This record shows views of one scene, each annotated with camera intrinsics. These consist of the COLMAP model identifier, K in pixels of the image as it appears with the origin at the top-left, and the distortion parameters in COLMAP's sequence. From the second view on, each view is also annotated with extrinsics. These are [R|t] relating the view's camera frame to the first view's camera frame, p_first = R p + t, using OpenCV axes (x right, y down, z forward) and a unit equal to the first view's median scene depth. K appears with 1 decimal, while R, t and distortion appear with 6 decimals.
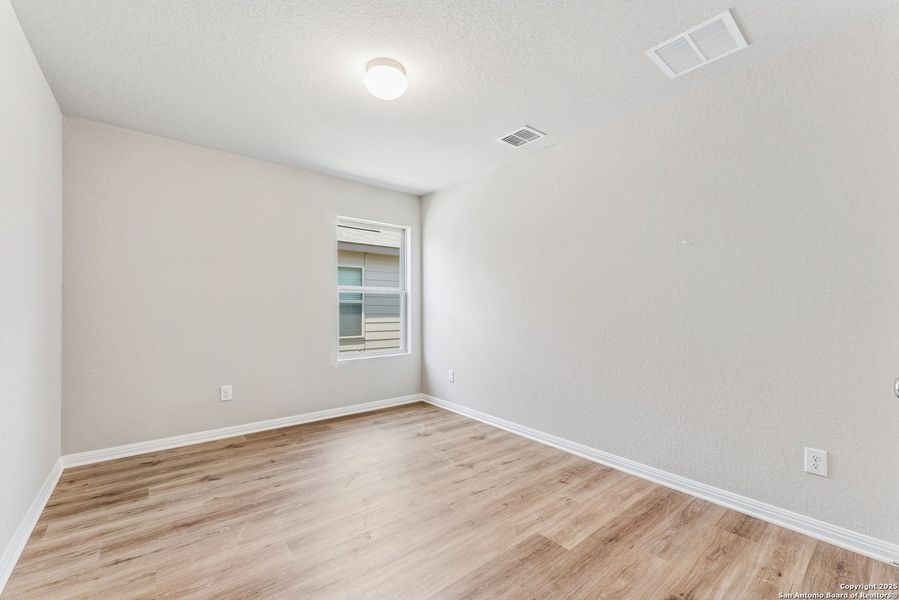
lens RADIAL K [[365.7, 0, 449.5], [0, 365.7, 300.0], [0, 0, 1]] dist [-0.002106, -0.000107]
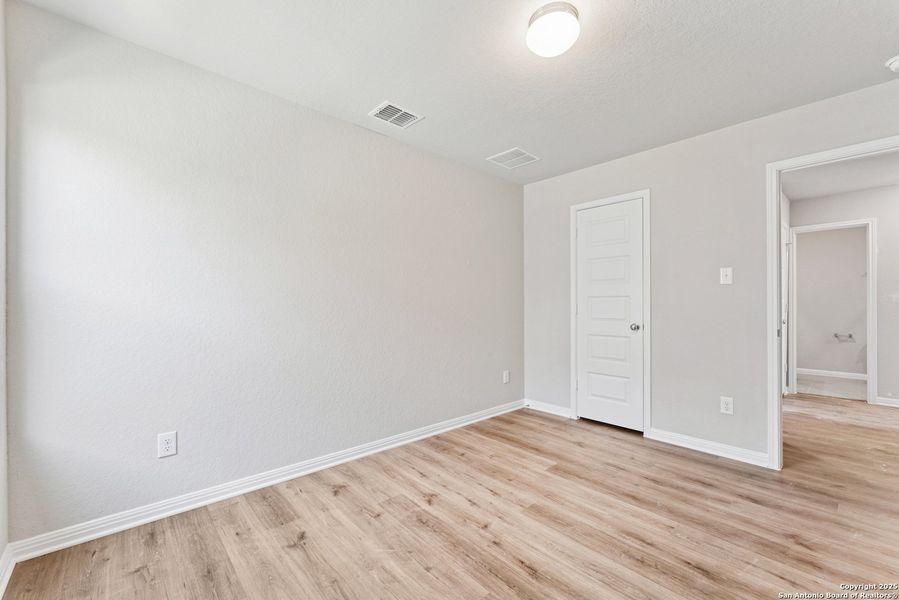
lens RADIAL K [[376.1, 0, 455.3], [0, 376.1, 299.6], [0, 0, 1]] dist [-0.001523, -0.000167]
pose [[-0.052306, 0.004957, 0.998619, -0.769419], [-0.014715, 0.999875, -0.005734, 0.021986], [-0.998523, -0.014995, -0.052227, 0.980071]]
